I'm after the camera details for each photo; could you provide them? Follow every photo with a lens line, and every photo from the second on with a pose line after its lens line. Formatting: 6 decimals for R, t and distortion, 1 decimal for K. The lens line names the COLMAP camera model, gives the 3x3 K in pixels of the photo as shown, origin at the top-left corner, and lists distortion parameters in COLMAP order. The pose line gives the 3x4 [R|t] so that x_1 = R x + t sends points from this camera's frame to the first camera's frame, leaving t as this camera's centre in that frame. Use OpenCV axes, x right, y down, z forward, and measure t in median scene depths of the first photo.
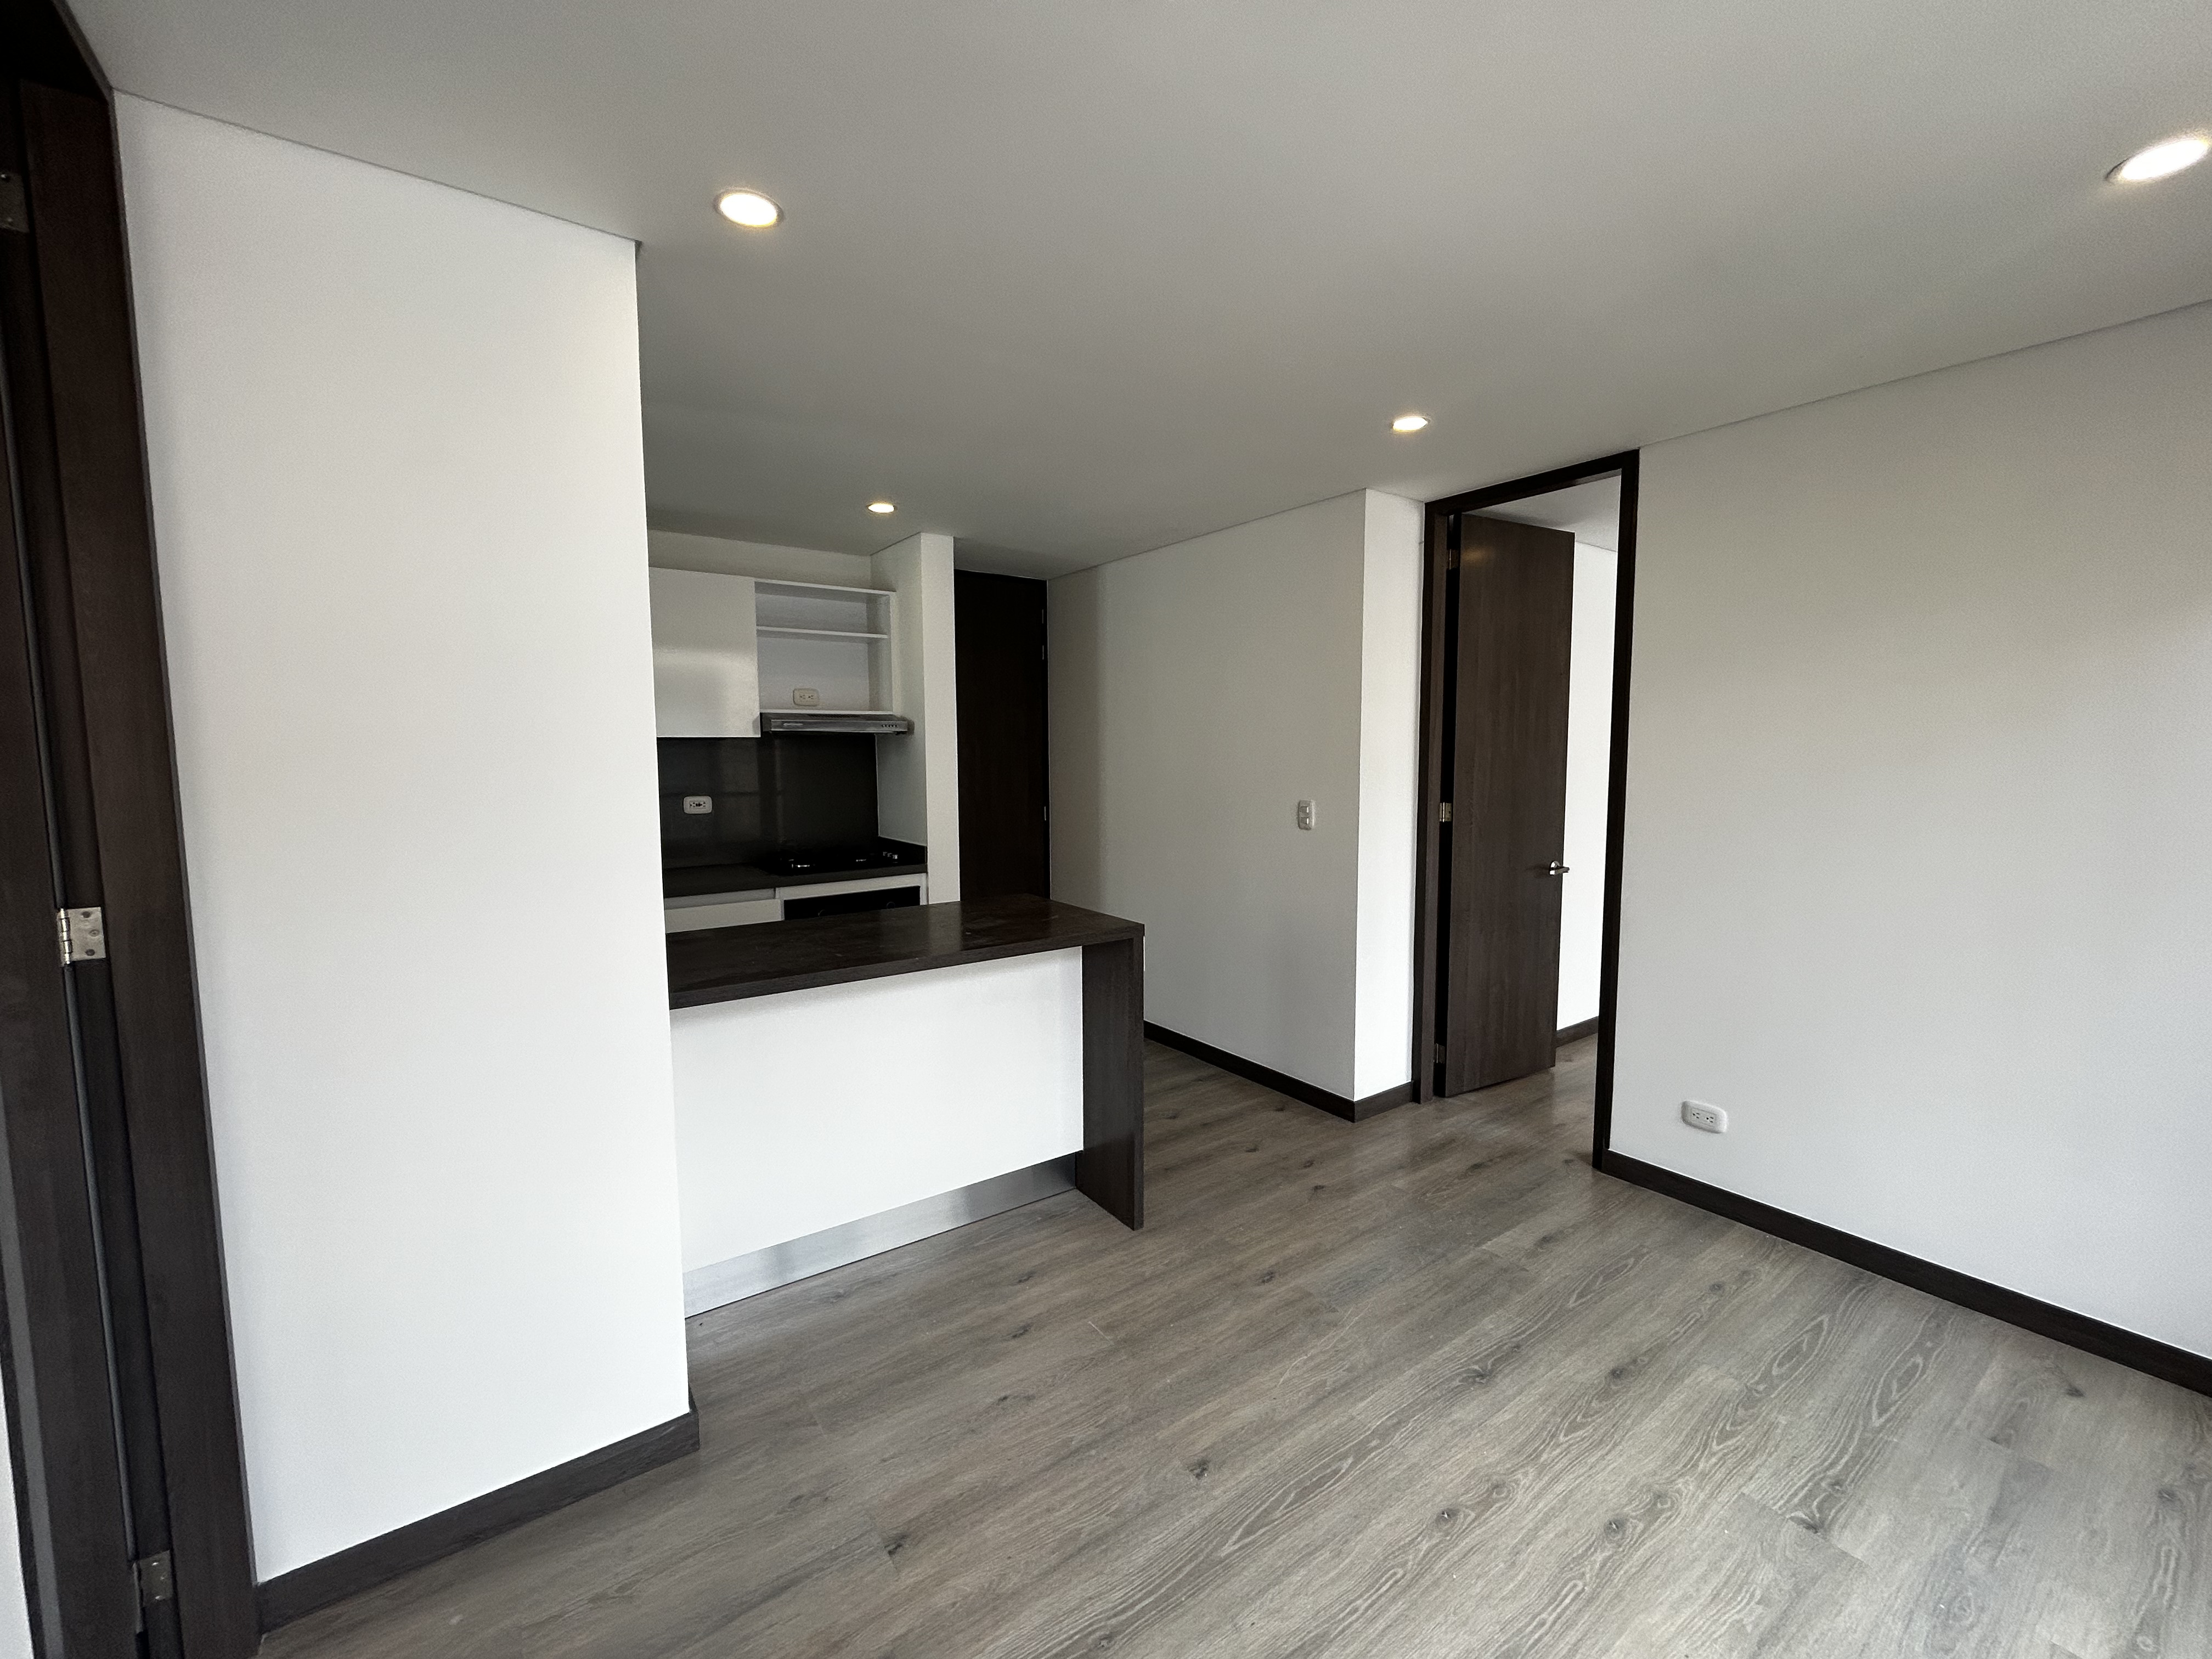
lens RADIAL K [[890.9, 0, 1113.4], [0, 890.9, 825.7], [0, 0, 1]] dist [-0.000370, 0.000407]
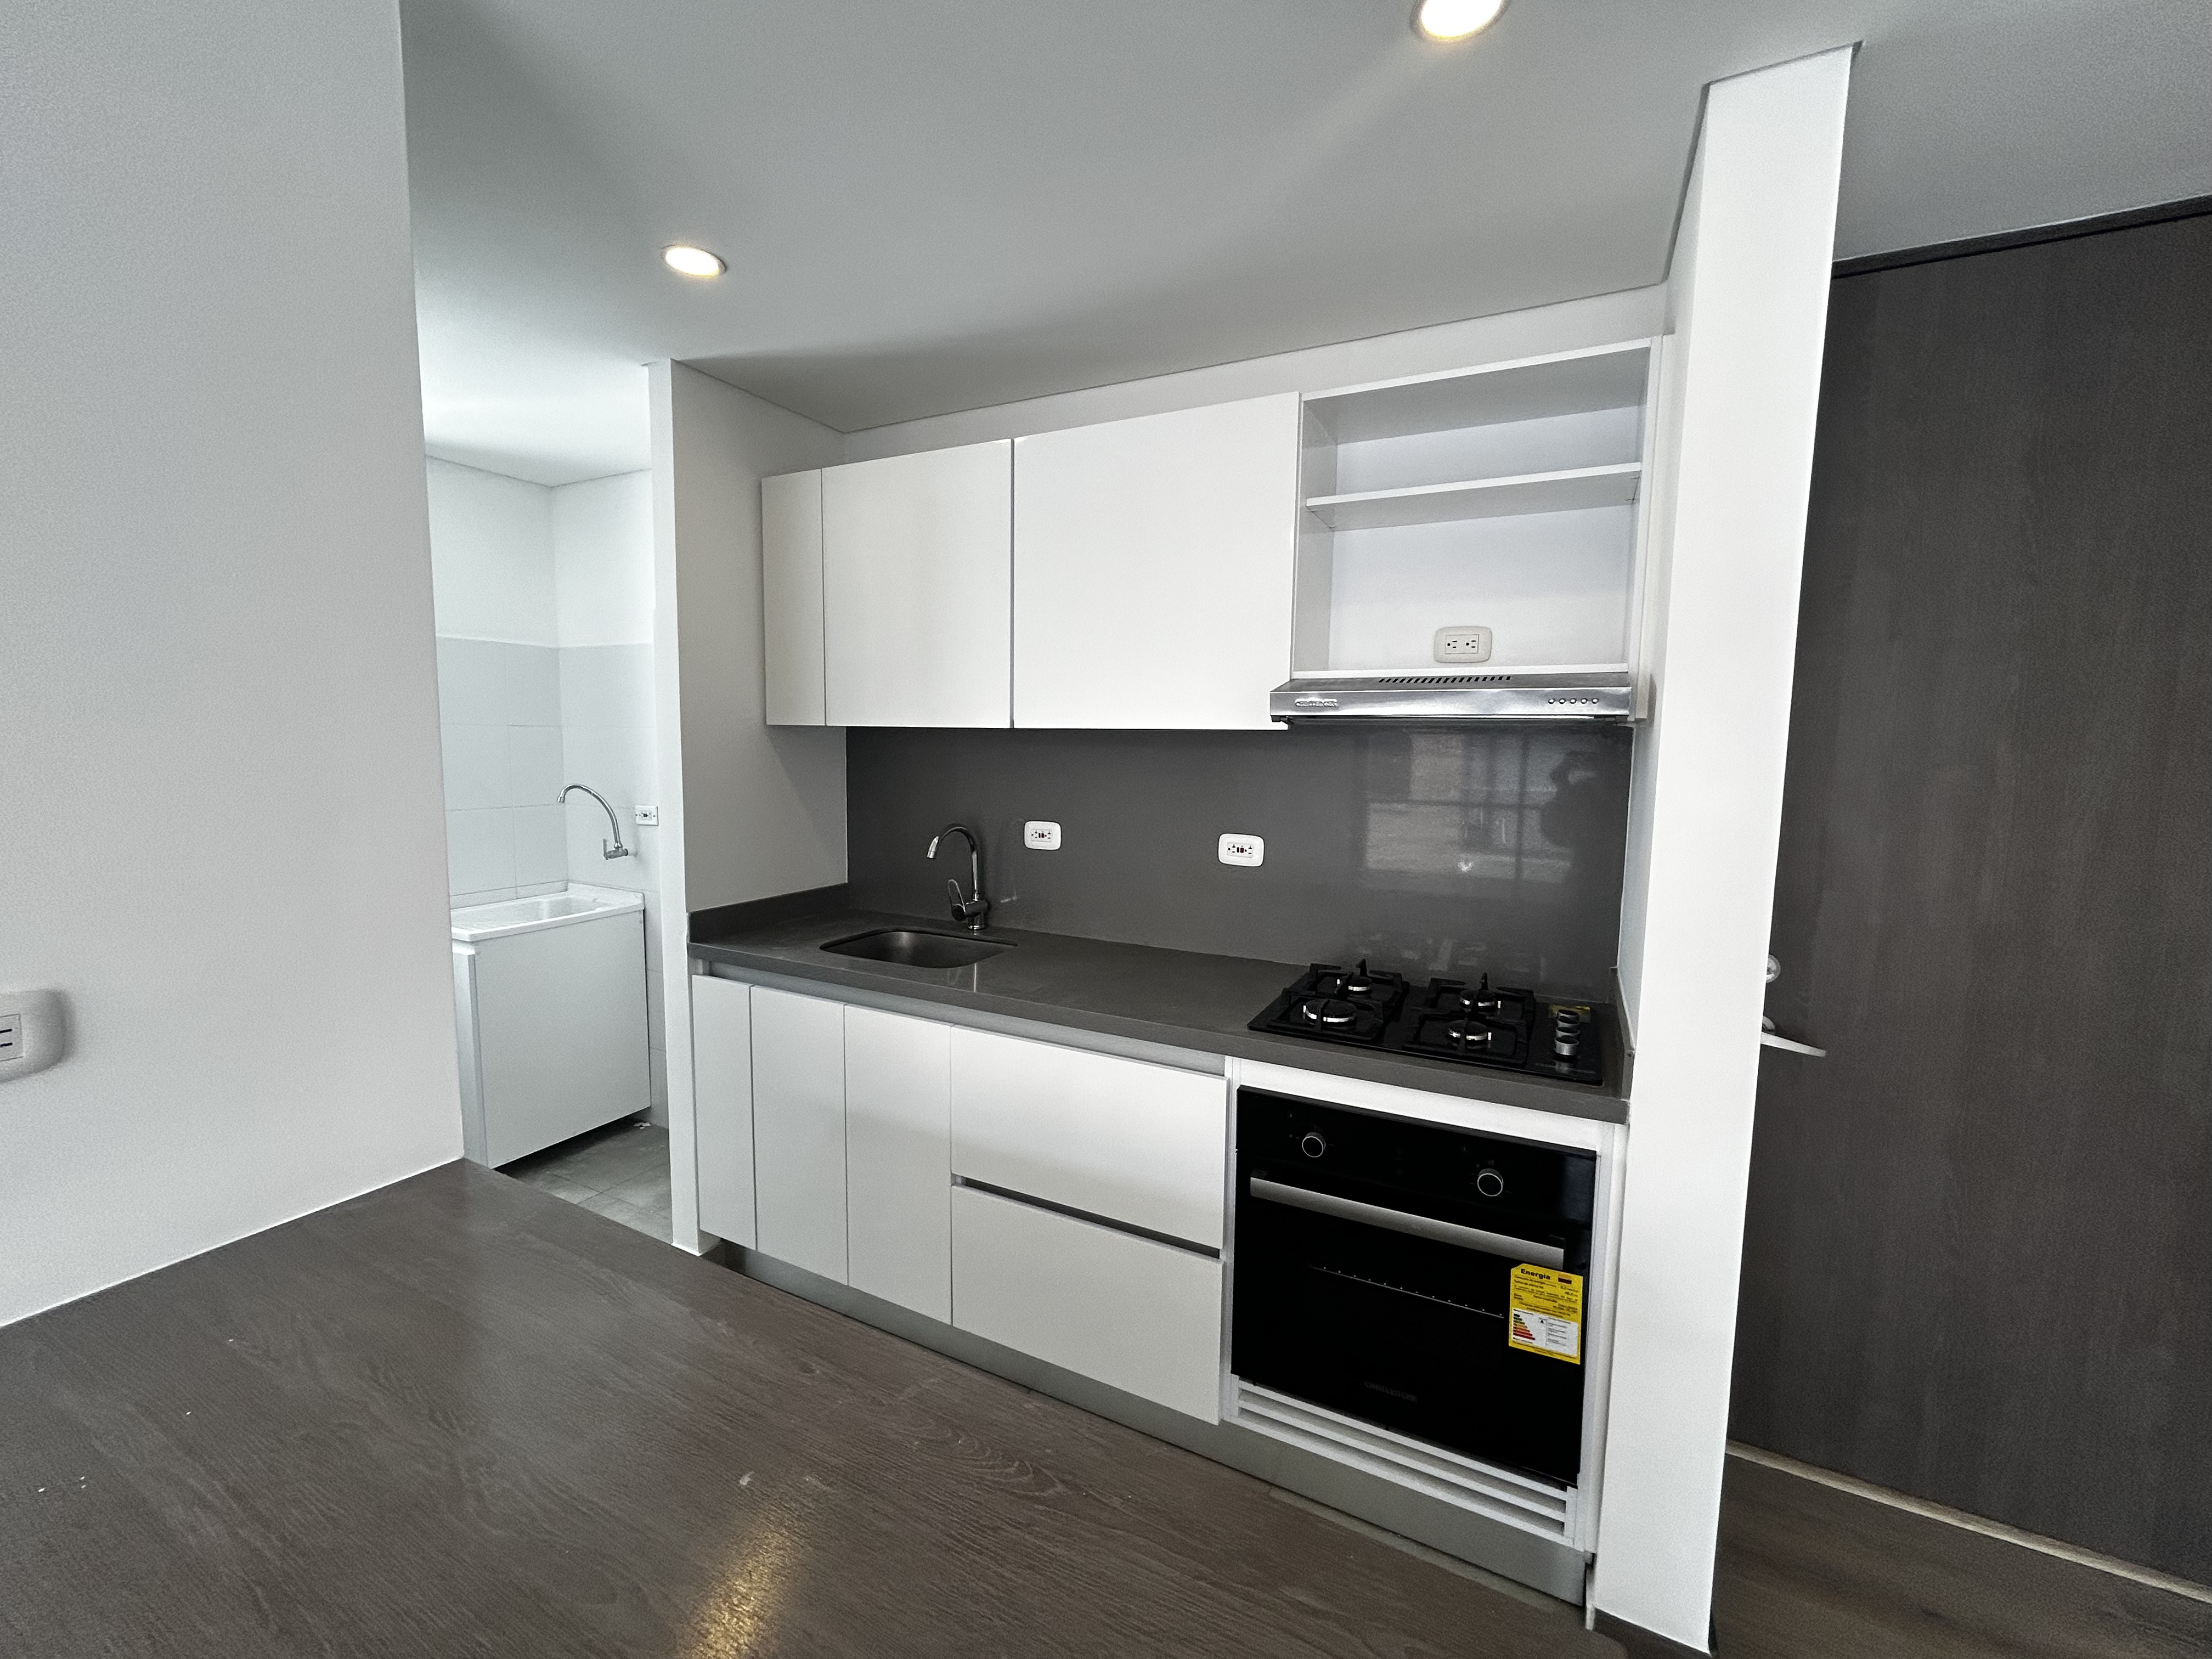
lens RADIAL K [[890.9, 0, 1113.4], [0, 890.9, 825.7], [0, 0, 1]] dist [-0.000370, 0.000407]
pose [[0.436186, 0.094947, -0.894833, 0.002528], [-0.088912, 0.994099, 0.062140, -0.063655], [0.895453, 0.052457, 0.442054, 0.664911]]
